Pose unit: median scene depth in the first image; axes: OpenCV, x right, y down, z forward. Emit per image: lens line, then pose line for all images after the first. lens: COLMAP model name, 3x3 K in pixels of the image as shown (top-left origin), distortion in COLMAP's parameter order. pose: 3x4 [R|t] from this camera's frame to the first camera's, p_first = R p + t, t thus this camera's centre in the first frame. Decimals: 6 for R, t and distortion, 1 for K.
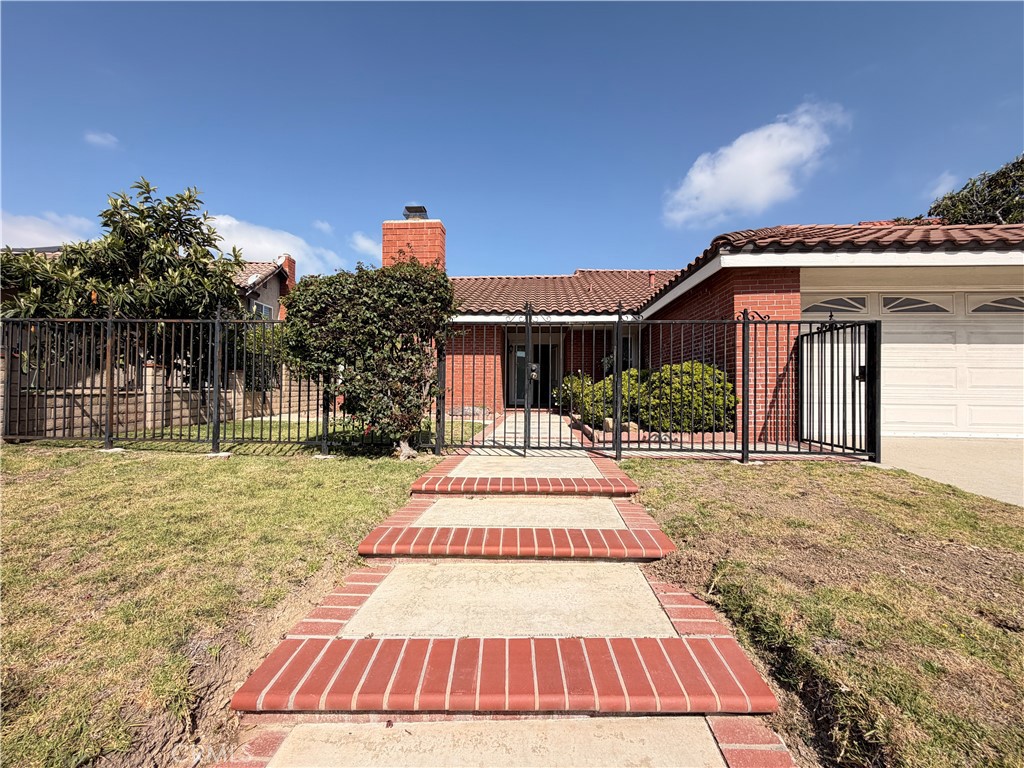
lens RADIAL K [[413.3, 0, 513.7], [0, 413.3, 384.6], [0, 0, 1]] dist [0.003894, -0.000989]
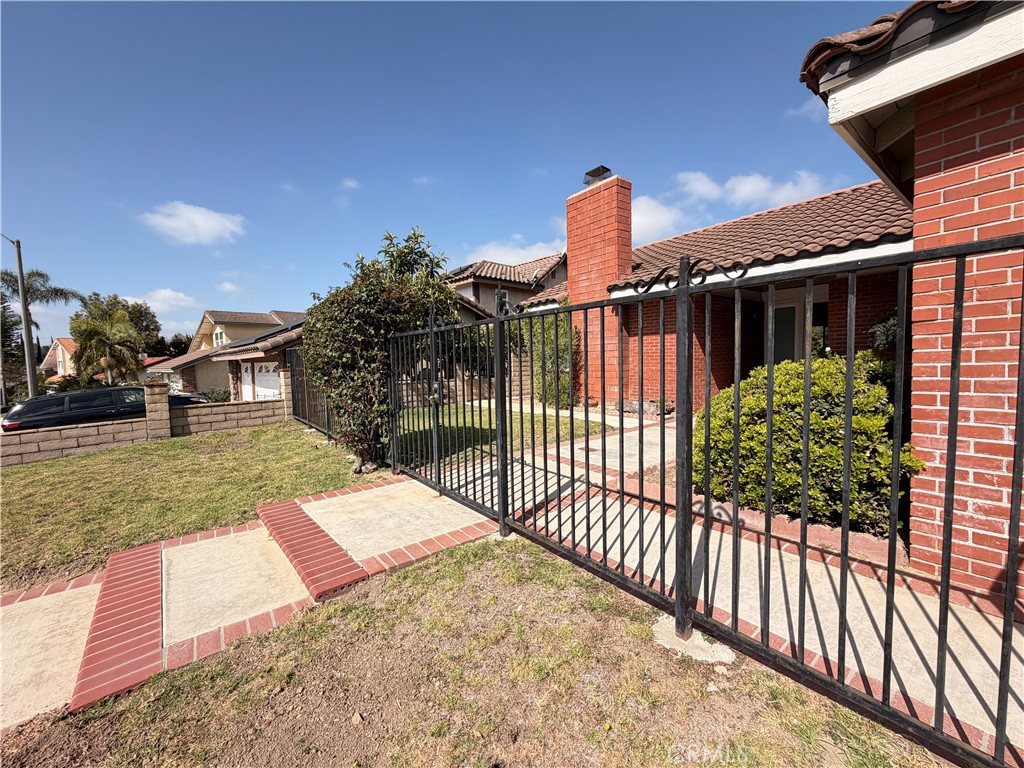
lens RADIAL K [[413.3, 0, 508.4], [0, 413.3, 384.5], [0, 0, 1]] dist [0.003894, -0.000989]
pose [[0.646437, 0.026564, -0.762505, 0.755798], [0.039464, 0.996892, 0.068186, -0.097353], [0.761946, -0.074169, 0.643379, 0.616015]]
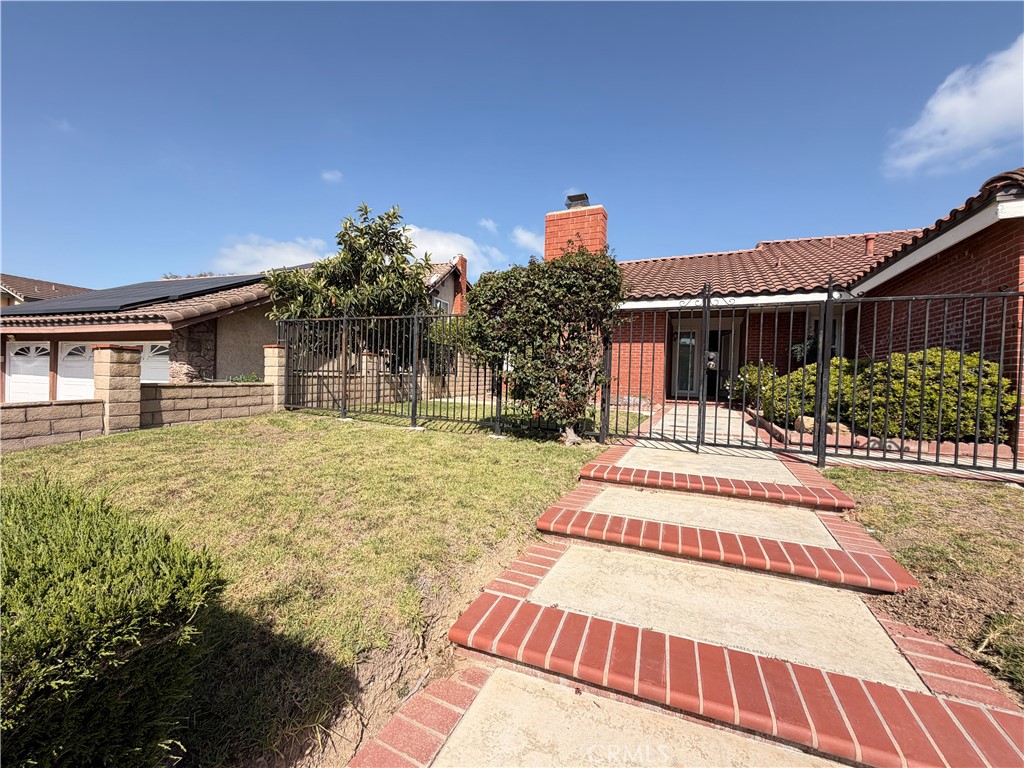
lens RADIAL K [[413.3, 0, 506.7], [0, 413.3, 385.9], [0, 0, 1]] dist [0.003894, -0.000989]
pose [[0.929060, 0.028987, -0.368791, -0.033584], [-0.017464, 0.999251, 0.034545, 0.000396], [0.369516, -0.025654, 0.928870, -0.012373]]
